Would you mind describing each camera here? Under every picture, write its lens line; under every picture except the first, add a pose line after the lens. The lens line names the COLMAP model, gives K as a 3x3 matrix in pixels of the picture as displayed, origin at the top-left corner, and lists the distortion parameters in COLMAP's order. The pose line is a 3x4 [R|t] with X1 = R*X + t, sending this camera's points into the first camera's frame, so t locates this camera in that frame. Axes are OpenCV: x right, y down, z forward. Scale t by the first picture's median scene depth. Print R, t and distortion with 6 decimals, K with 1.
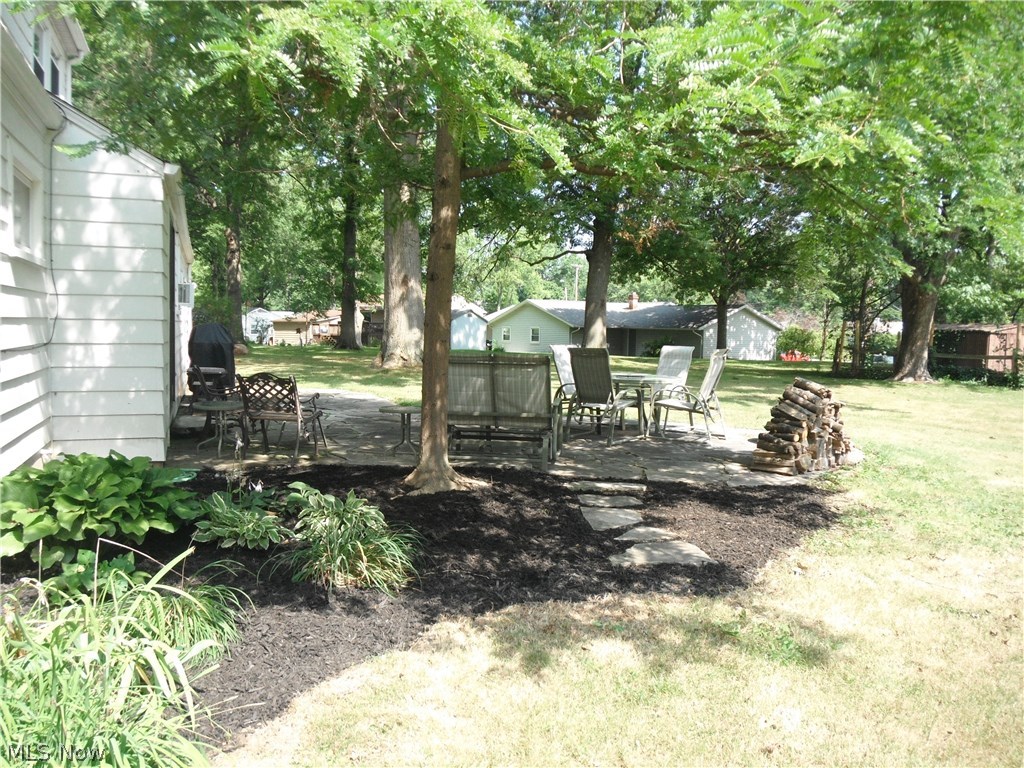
lens RADIAL K [[865.6, 0, 509.4], [0, 865.6, 408.5], [0, 0, 1]] dist [-0.039042, -0.043956]
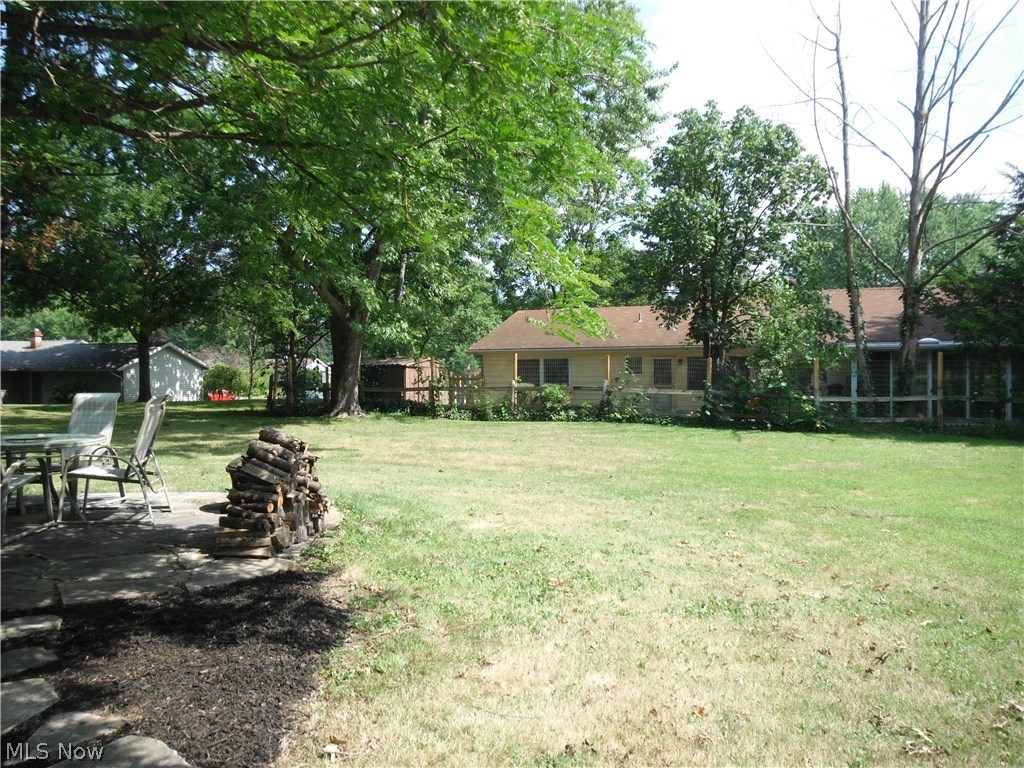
lens RADIAL K [[865.6, 0, 509.4], [0, 865.6, 408.5], [0, 0, 1]] dist [-0.039042, -0.043956]
pose [[0.798731, -0.045128, 0.599994, 0.018391], [0.071644, 0.997222, -0.020370, -0.009485], [-0.597408, 0.059256, 0.799745, 0.102061]]
